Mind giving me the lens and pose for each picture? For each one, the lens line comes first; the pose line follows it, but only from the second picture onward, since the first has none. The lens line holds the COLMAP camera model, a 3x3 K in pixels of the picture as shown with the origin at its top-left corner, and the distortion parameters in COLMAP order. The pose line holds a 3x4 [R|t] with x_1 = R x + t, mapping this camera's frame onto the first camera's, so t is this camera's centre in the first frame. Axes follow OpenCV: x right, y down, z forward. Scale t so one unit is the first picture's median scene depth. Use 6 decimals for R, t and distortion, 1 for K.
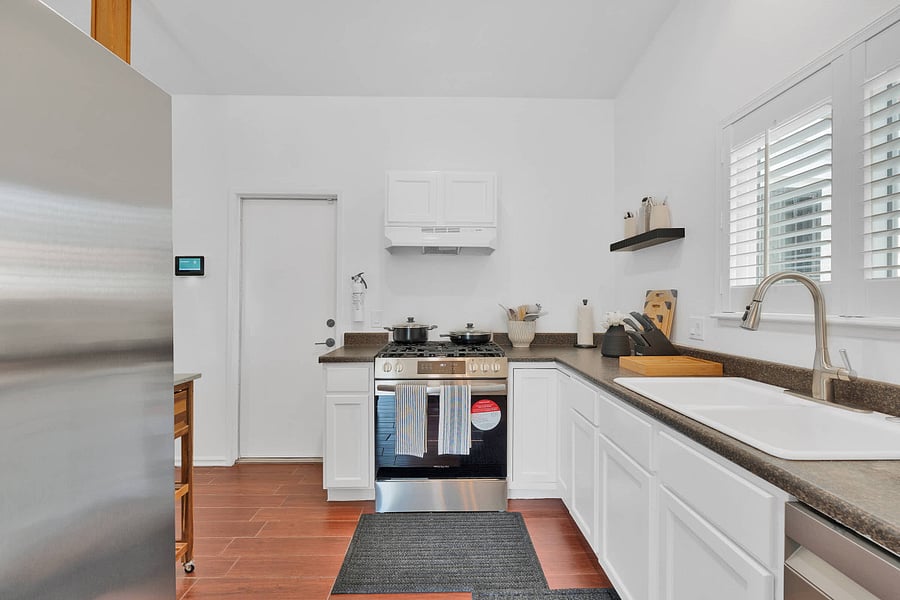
lens RADIAL K [[392.6, 0, 454.2], [0, 392.6, 302.5], [0, 0, 1]] dist [-0.005272, 0.001049]
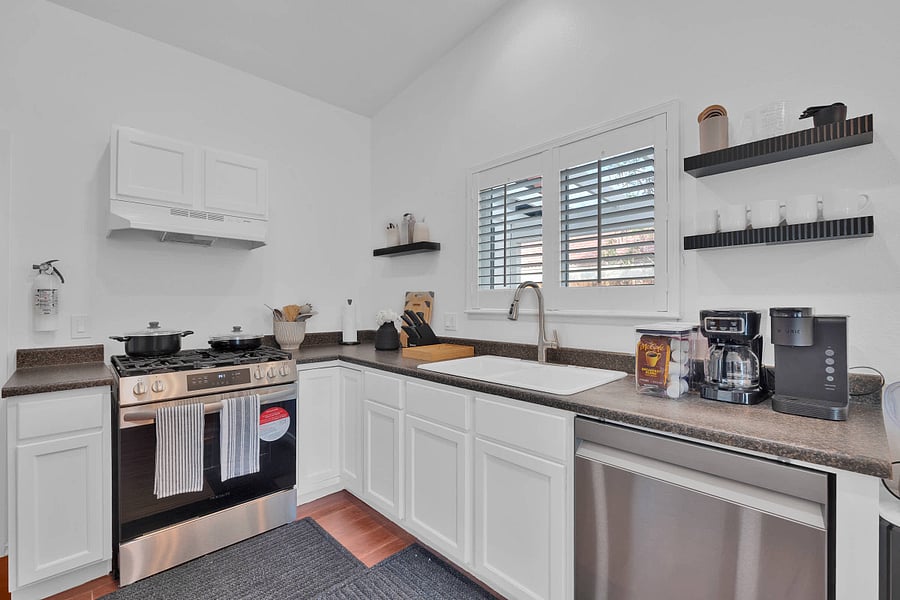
lens RADIAL K [[392.6, 0, 458.2], [0, 392.6, 299.5], [0, 0, 1]] dist [-0.005272, 0.001049]
pose [[0.737596, 0.000375, 0.675242, -0.219022], [0.003063, 0.999988, -0.003900, -0.002251], [-0.675235, 0.004945, 0.737586, 0.022716]]
